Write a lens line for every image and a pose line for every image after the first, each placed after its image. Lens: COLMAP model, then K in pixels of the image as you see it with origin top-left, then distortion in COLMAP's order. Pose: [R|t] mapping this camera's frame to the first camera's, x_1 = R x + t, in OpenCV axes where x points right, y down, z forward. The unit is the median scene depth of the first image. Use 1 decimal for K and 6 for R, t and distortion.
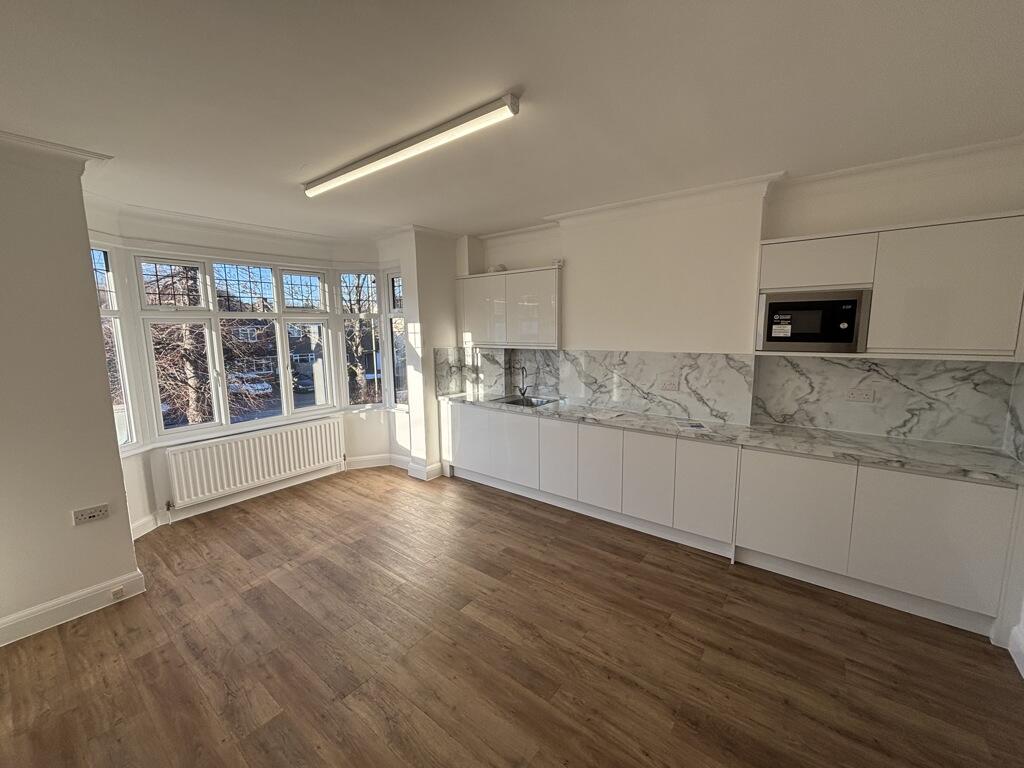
lens RADIAL K [[412.9, 0, 513.1], [0, 412.9, 383.3], [0, 0, 1]] dist [0.001984, -0.000299]
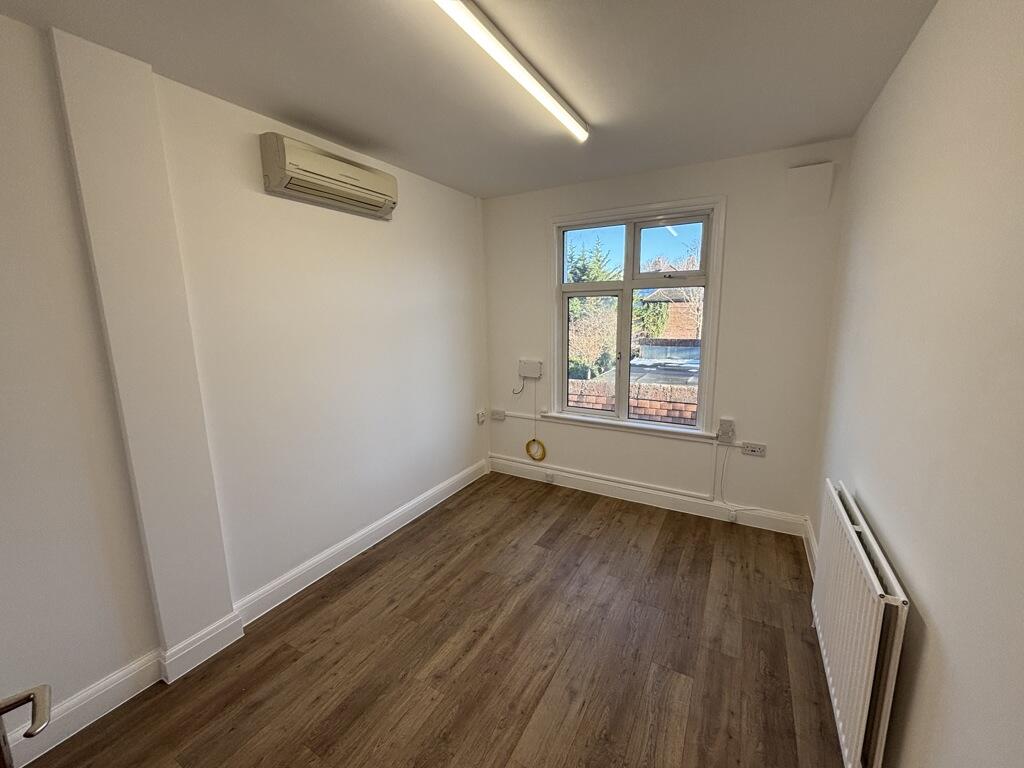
lens RADIAL K [[412.9, 0, 514.7], [0, 412.9, 384.7], [0, 0, 1]] dist [0.001984, -0.000299]
pose [[-0.149044, -0.156394, 0.976385, -0.406899], [0.153310, 0.971819, 0.179065, -0.060401], [-0.976874, 0.176378, -0.120867, 0.650043]]
